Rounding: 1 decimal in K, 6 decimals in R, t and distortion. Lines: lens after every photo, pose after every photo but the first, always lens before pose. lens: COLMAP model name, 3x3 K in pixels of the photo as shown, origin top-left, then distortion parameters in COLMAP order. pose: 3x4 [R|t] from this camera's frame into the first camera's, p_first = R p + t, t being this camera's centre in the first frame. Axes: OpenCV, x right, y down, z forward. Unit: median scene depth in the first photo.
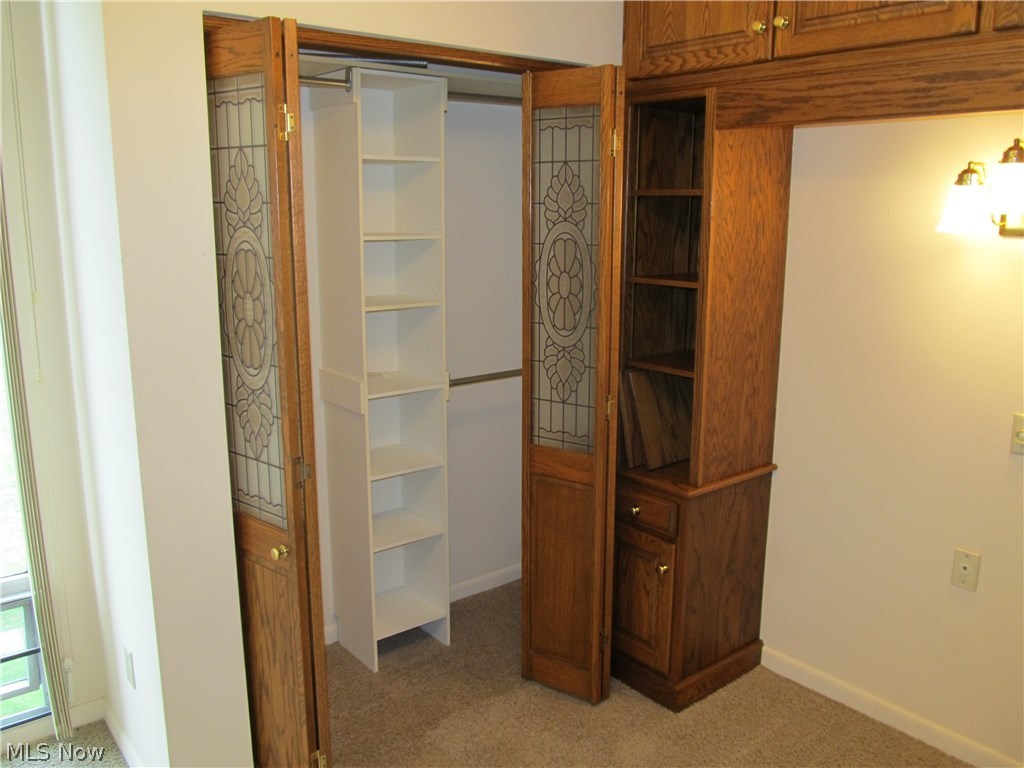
lens RADIAL K [[844.2, 0, 513.3], [0, 844.2, 386.2], [0, 0, 1]] dist [-0.046071, 0.003716]
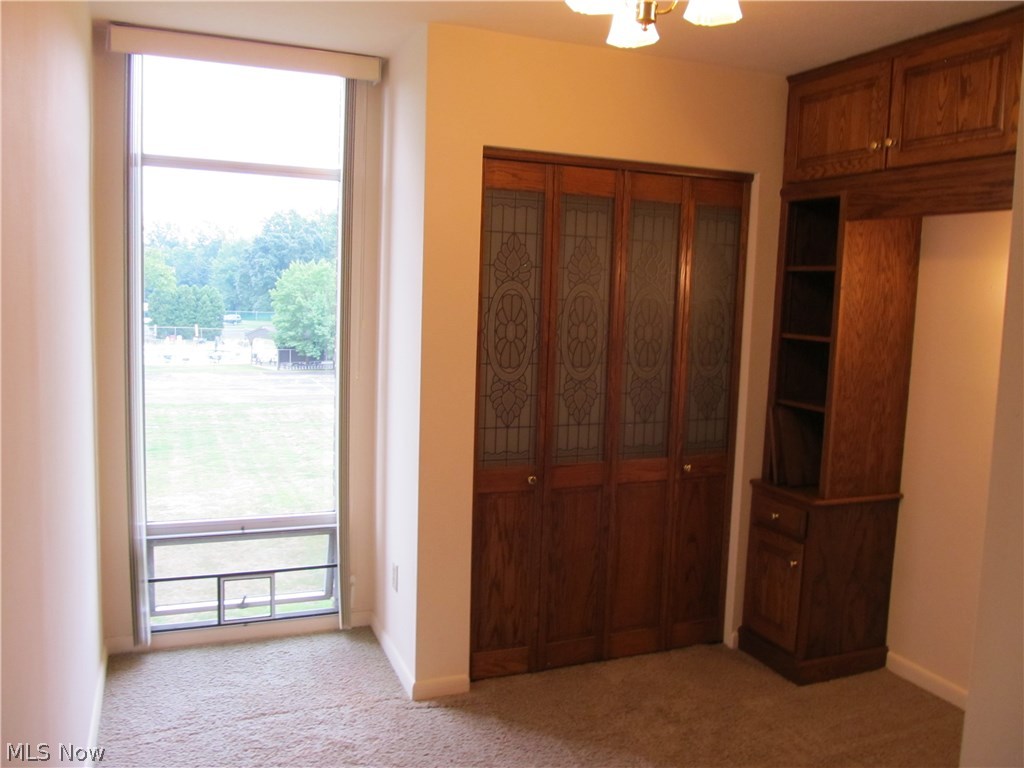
lens RADIAL K [[844.2, 0, 510.3], [0, 844.2, 382.3], [0, 0, 1]] dist [-0.046071, 0.003716]
pose [[0.955029, 0.058737, -0.290636, 0.127690], [-0.087837, 0.992231, -0.088105, 0.100244], [0.283203, 0.109672, 0.952769, -0.349139]]
